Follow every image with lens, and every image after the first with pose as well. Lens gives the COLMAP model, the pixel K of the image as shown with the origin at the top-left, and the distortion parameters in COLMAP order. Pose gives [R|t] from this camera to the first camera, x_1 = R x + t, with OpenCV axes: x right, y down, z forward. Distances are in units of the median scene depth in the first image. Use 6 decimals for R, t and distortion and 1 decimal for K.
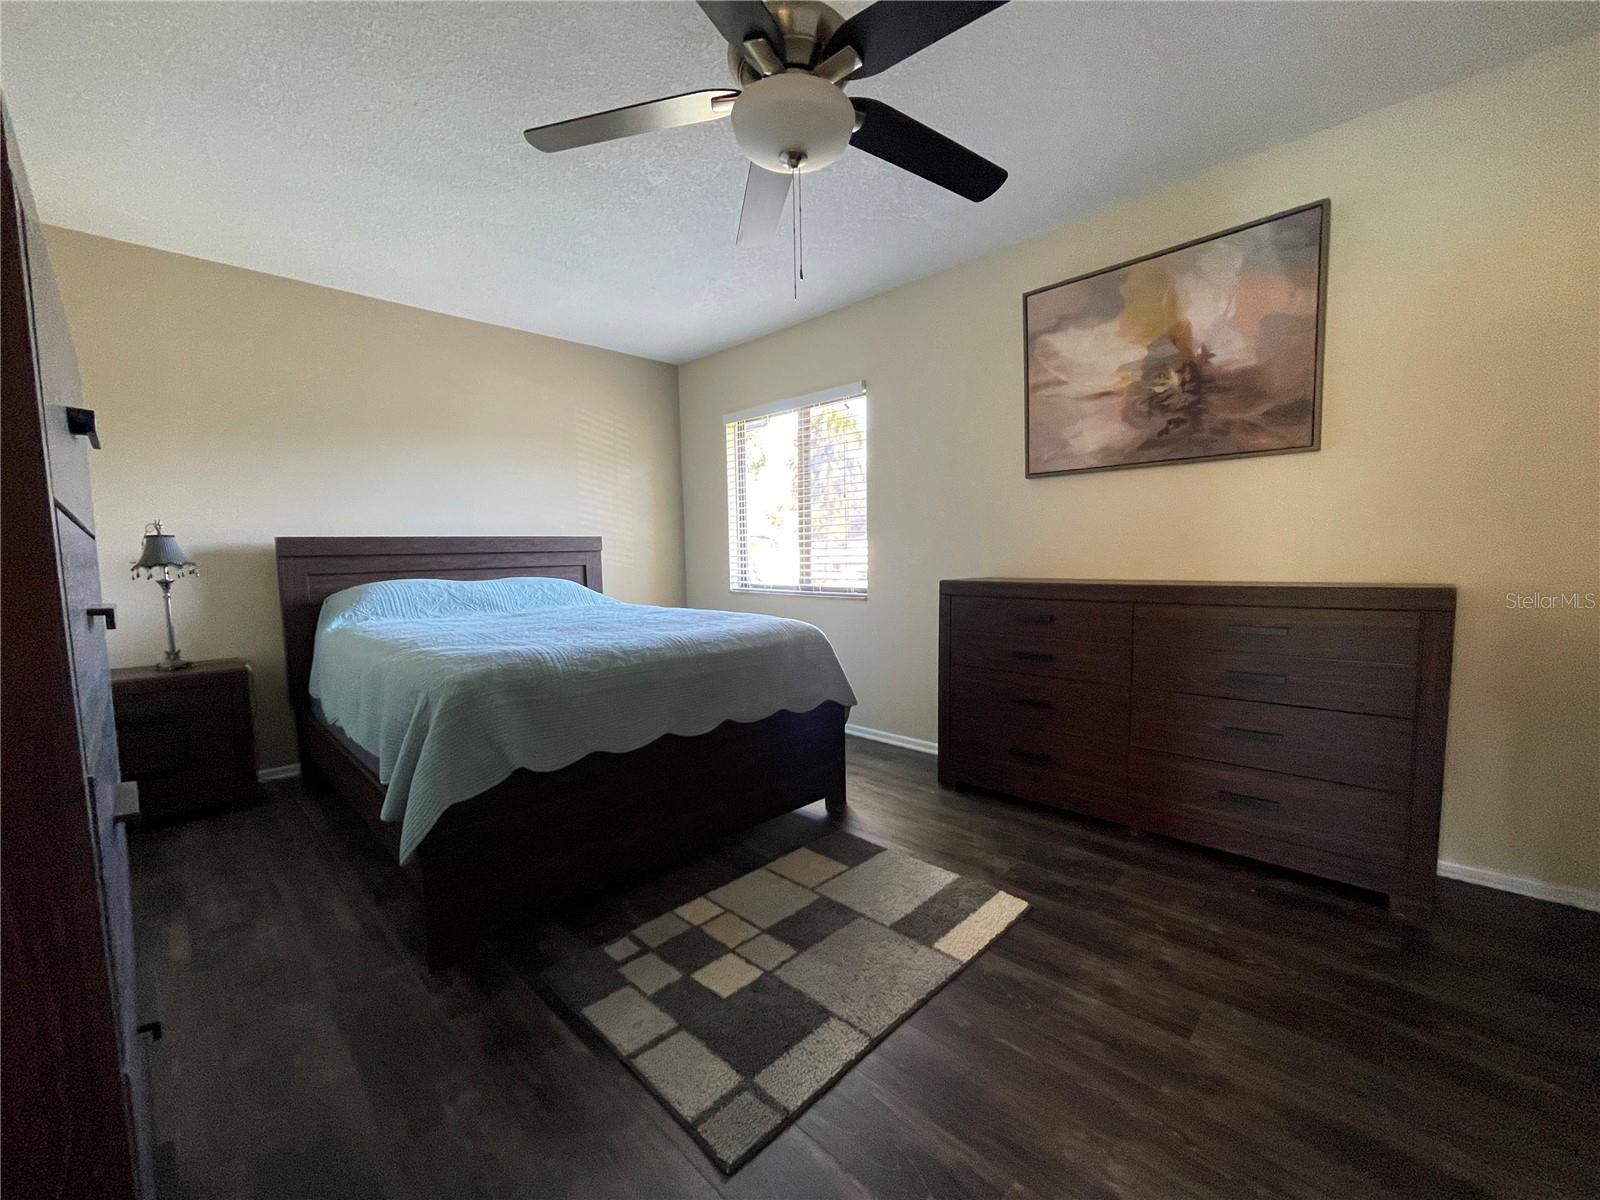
lens RADIAL K [[648.7, 0, 790.3], [0, 648.7, 607.8], [0, 0, 1]] dist [-0.001183, -0.000124]
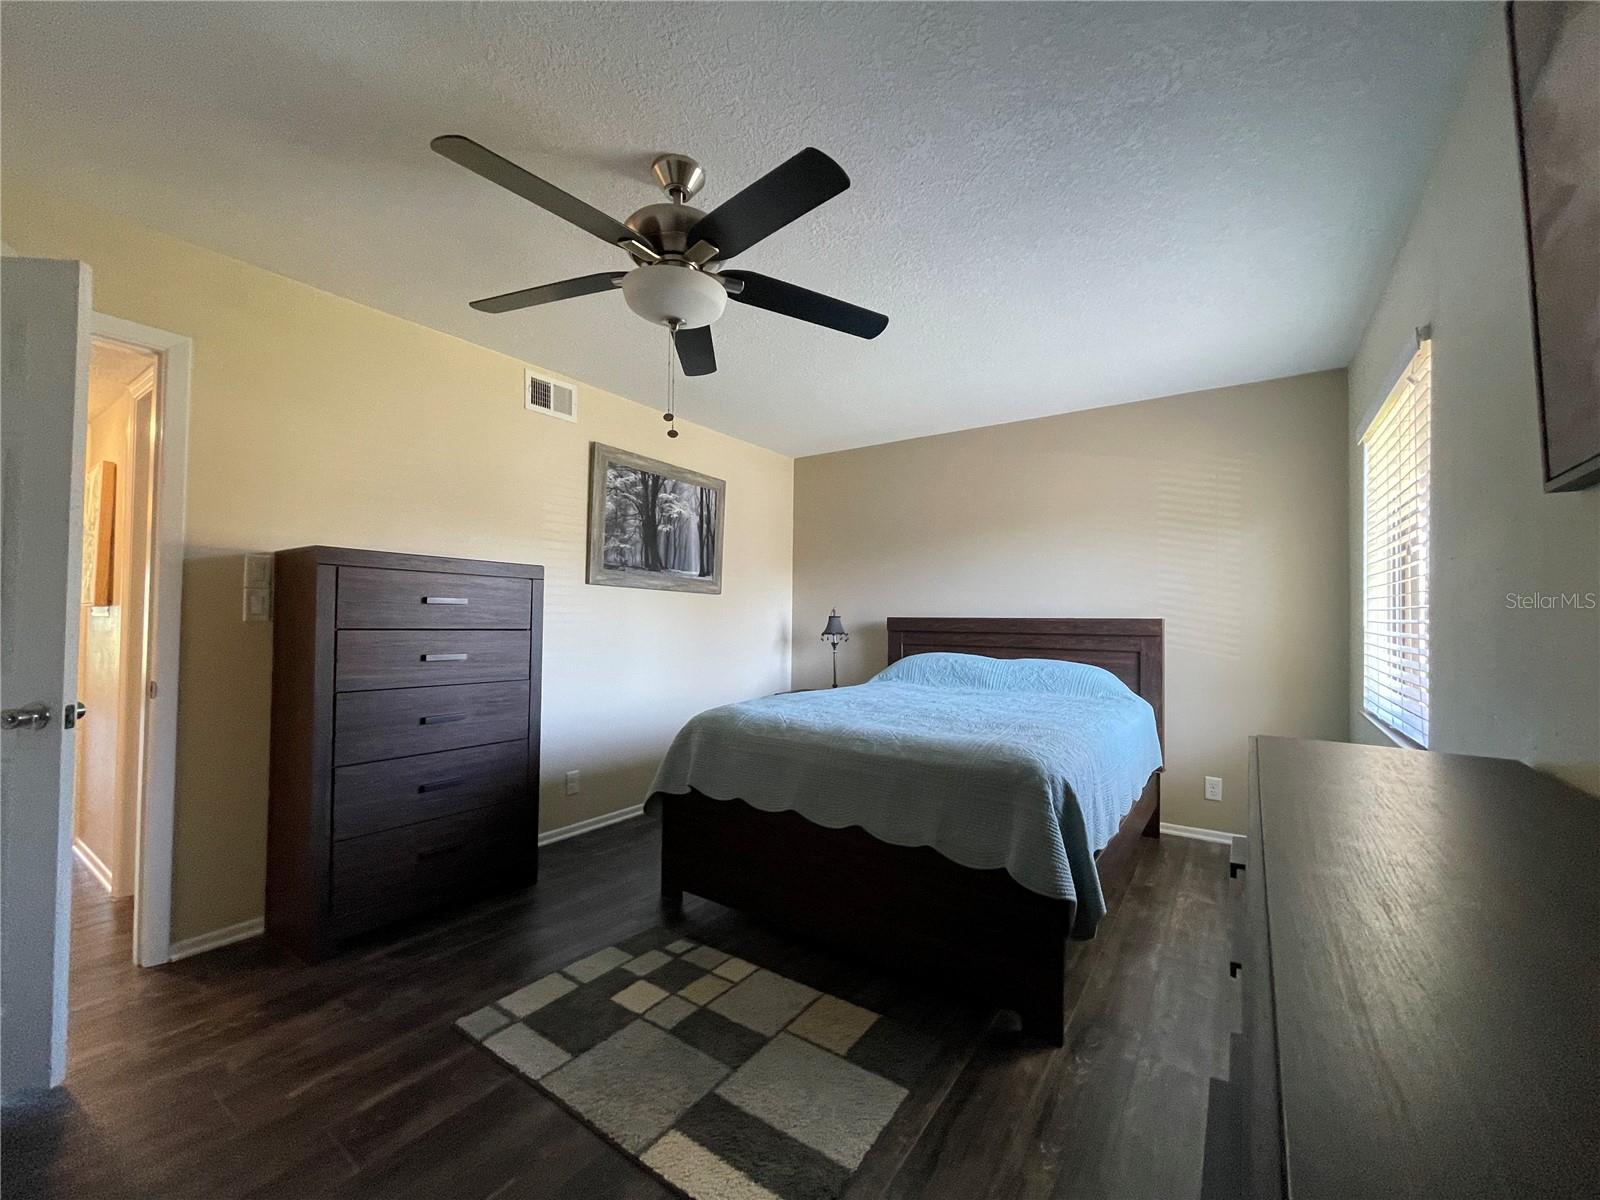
lens RADIAL K [[648.7, 0, 790.3], [0, 648.7, 607.8], [0, 0, 1]] dist [-0.001183, -0.000124]
pose [[0.172011, 0.005507, -0.985080, 0.953175], [-0.099947, 0.994922, -0.011890, -0.142436], [0.980012, 0.100501, 0.171688, 0.830138]]
